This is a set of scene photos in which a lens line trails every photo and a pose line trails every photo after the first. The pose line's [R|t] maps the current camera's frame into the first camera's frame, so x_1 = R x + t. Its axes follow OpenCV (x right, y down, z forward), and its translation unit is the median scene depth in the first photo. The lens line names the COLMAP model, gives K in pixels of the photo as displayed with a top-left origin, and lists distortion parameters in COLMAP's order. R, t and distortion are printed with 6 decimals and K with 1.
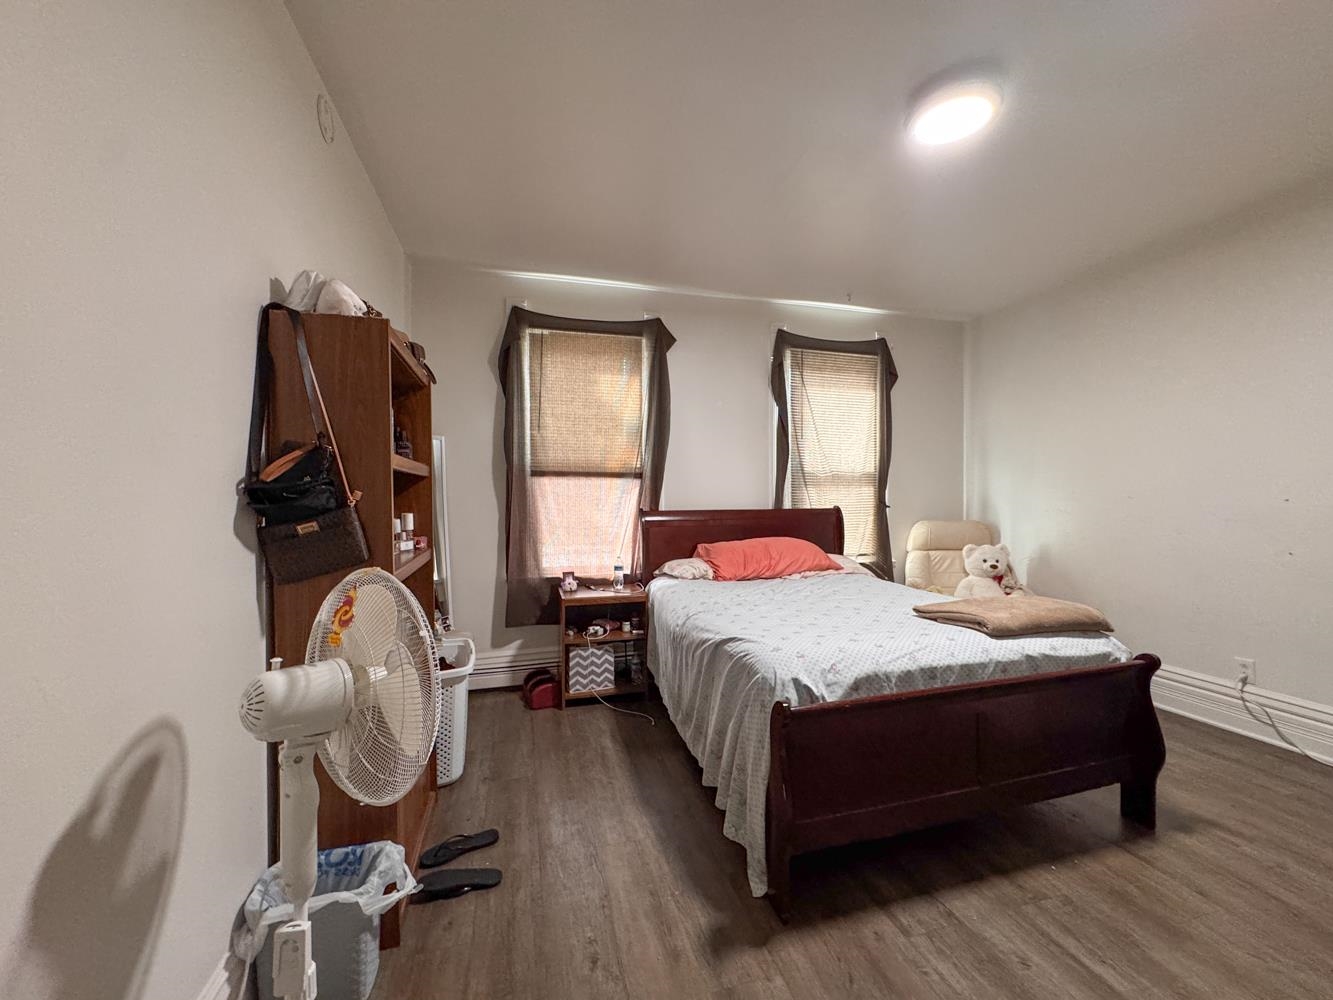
lens RADIAL K [[527.0, 0, 666.5], [0, 527.0, 500.0], [0, 0, 1]] dist [0.000541, 0.000019]
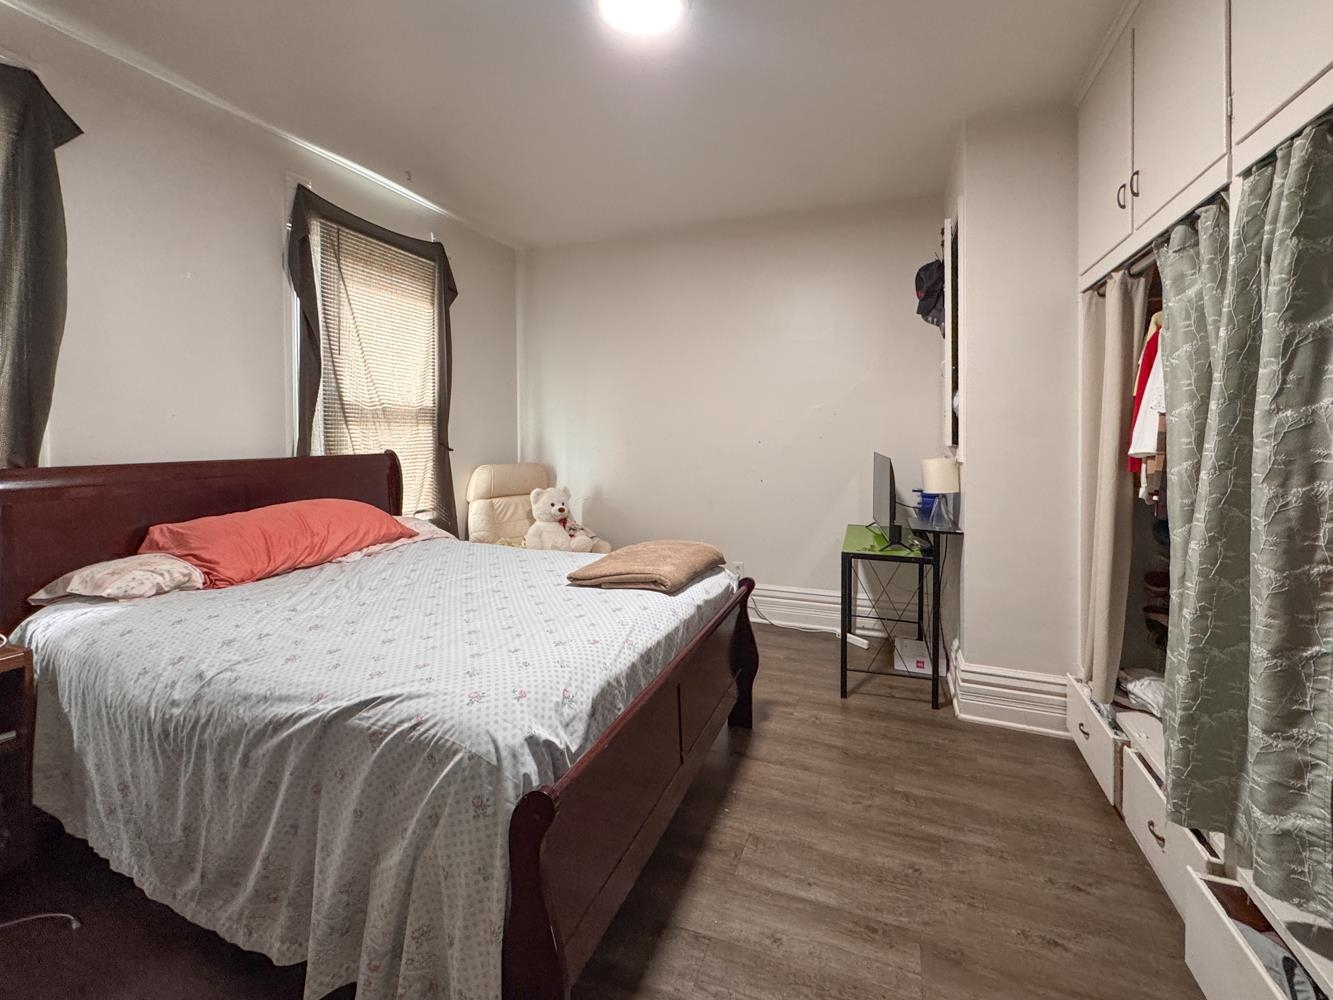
lens RADIAL K [[559.0, 0, 670.8], [0, 559.0, 440.6], [0, 0, 1]] dist [-0.001252, -0.000324]
pose [[0.582238, -0.006083, 0.812996, -0.103554], [-0.001724, 0.999961, 0.008716, -0.011470], [-0.813017, -0.006476, 0.582205, 0.247510]]
